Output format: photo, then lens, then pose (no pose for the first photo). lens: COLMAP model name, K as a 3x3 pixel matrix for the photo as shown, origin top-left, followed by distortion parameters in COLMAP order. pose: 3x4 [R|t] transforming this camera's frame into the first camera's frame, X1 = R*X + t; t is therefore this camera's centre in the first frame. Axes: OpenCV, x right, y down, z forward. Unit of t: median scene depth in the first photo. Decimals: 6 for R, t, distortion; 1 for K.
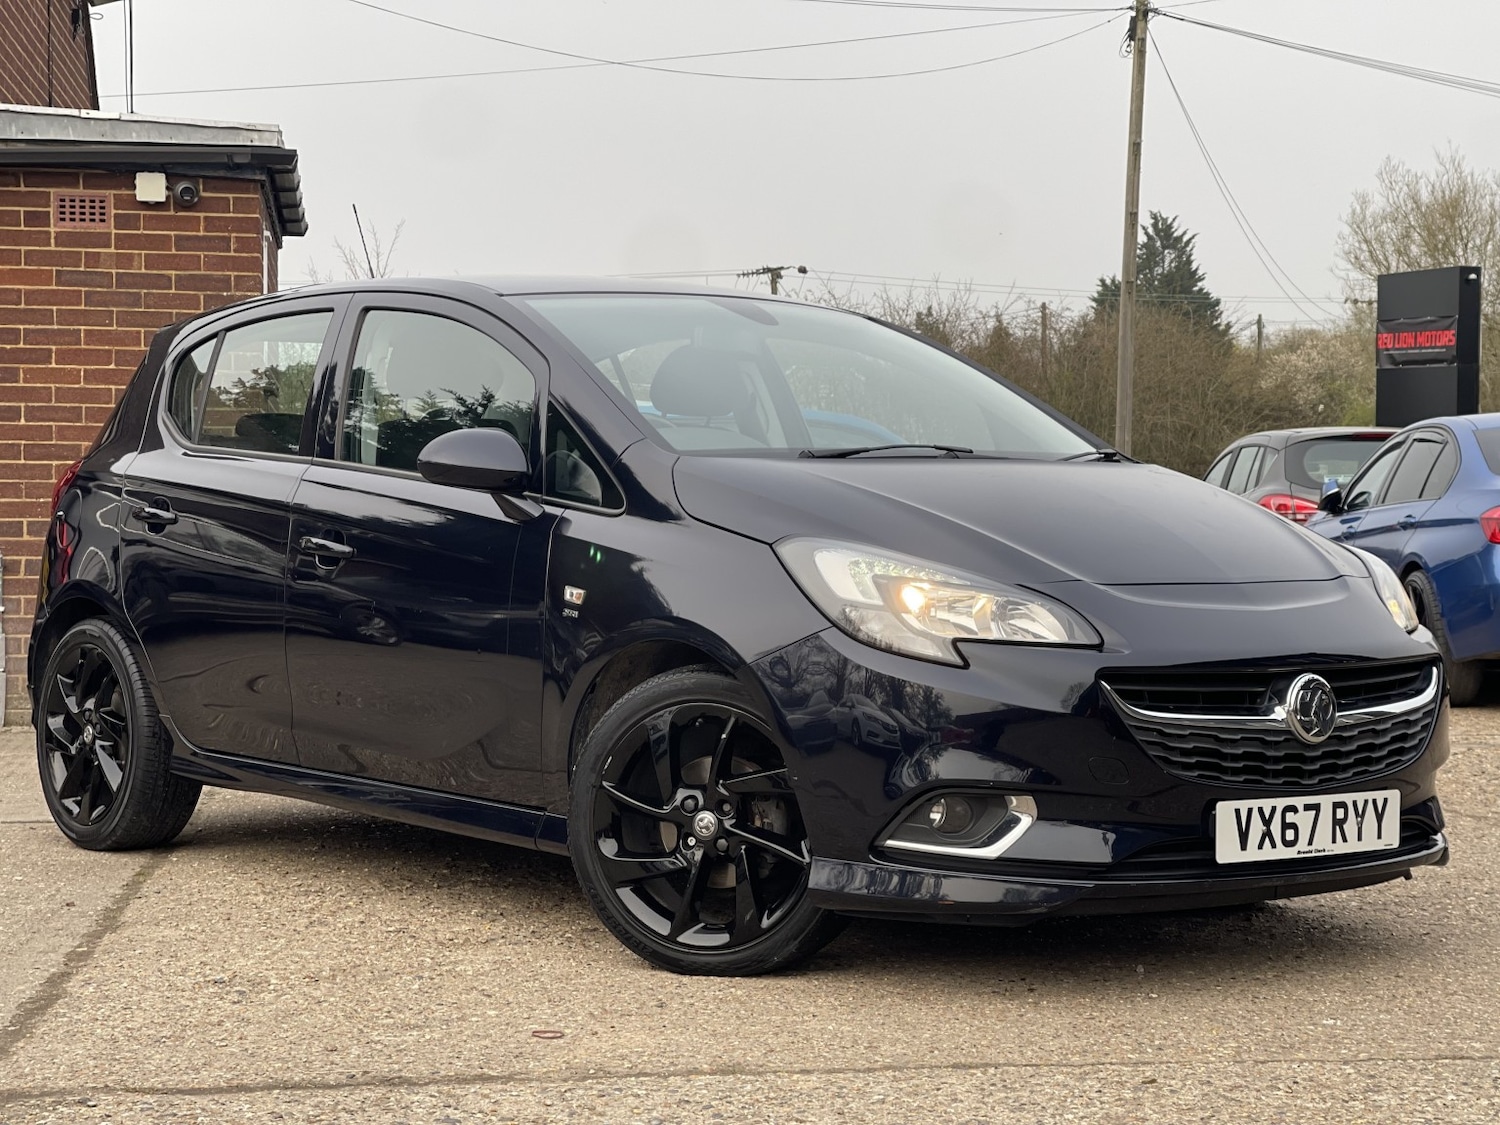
lens RADIAL K [[2756.4, 0, 750.0], [0, 2756.4, 562.5], [0, 0, 1]] dist [0.209565, -0.205185]
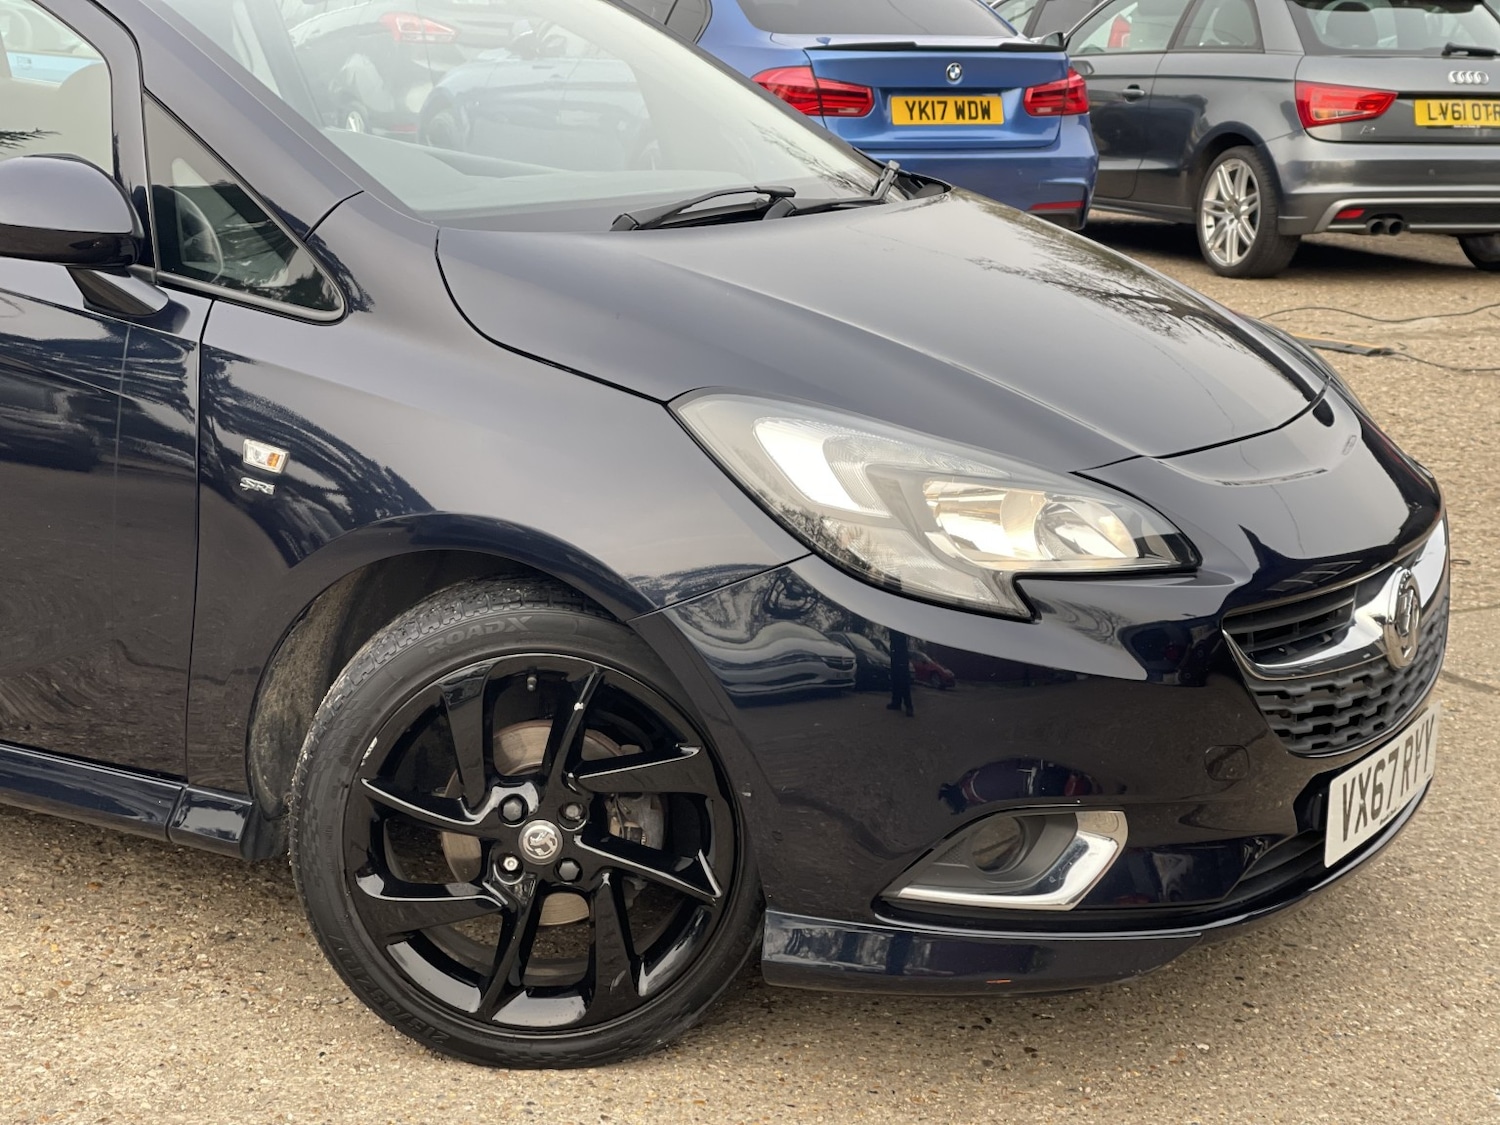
lens RADIAL K [[2756.4, 0, 750.0], [0, 2756.4, 562.5], [0, 0, 1]] dist [0.209565, -0.205185]
pose [[0.921685, -0.052442, 0.384378, -0.210043], [-0.023938, 0.981245, 0.191274, -0.088260], [-0.387199, -0.185496, 0.903143, 0.425498]]
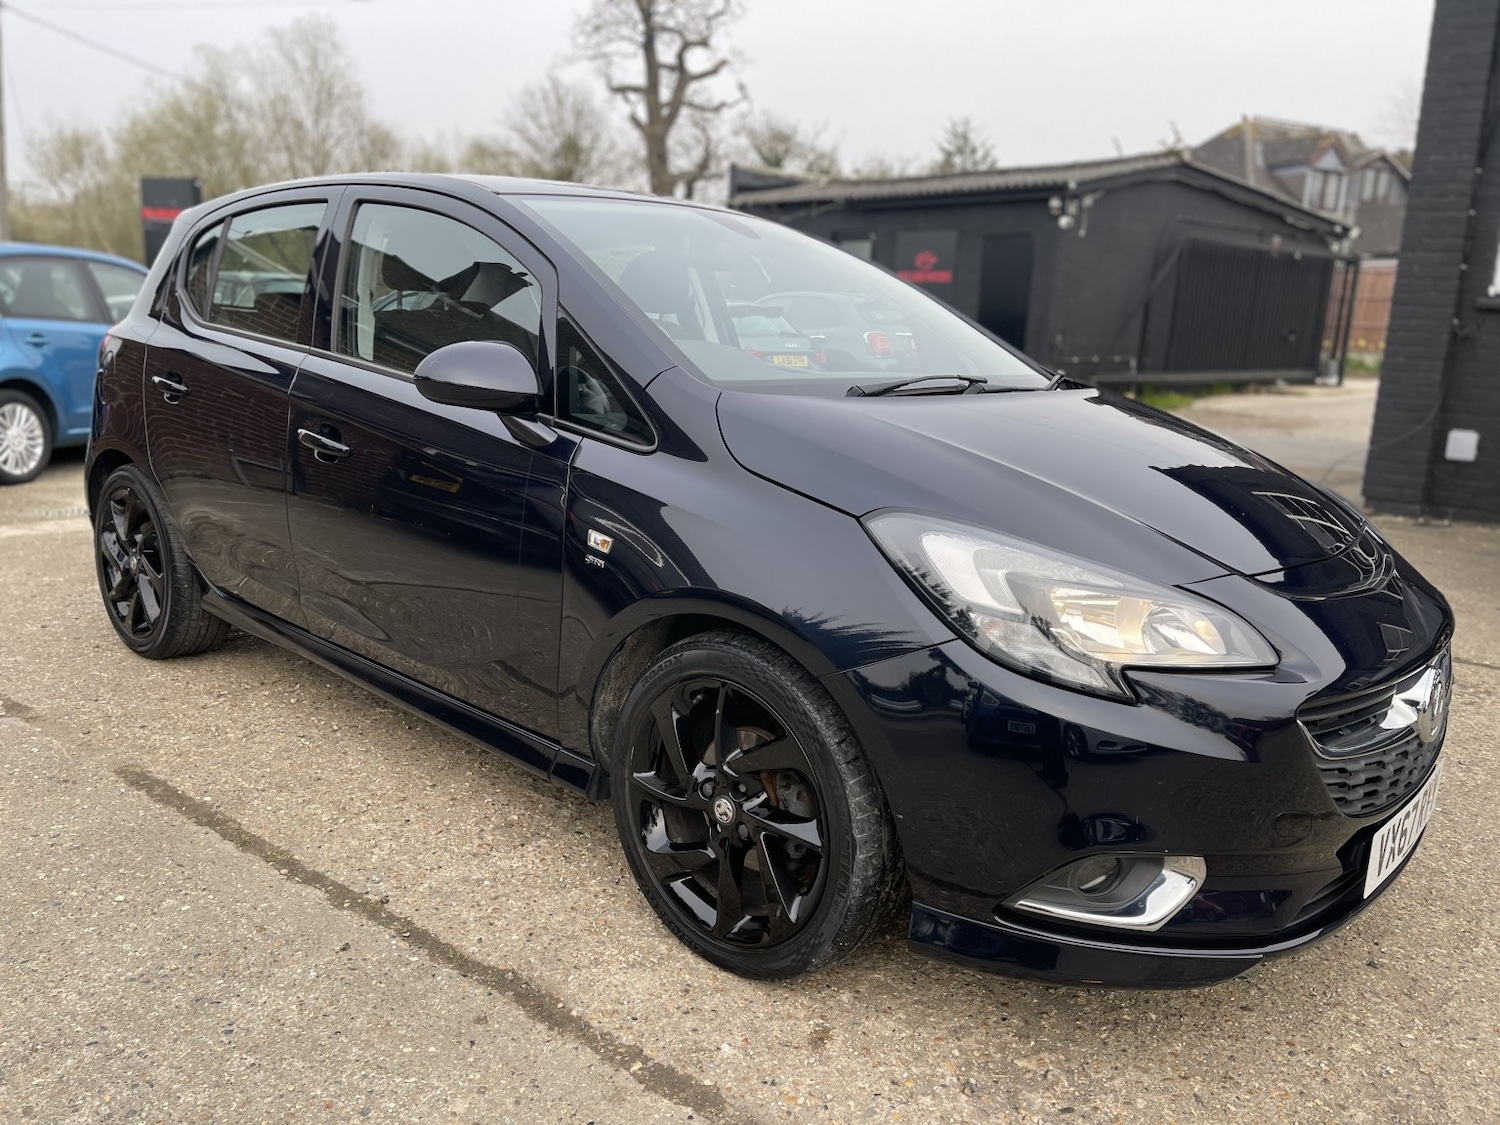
lens RADIAL K [[1129.4, 0, 750.2], [0, 1129.4, 579.4], [0, 0, 1]] dist [0.080730, -0.106648]
pose [[0.986222, 0.001177, 0.165424, -0.080019], [-0.034946, 0.978890, 0.201378, -0.054898], [-0.161695, -0.204384, 0.965444, 0.662864]]
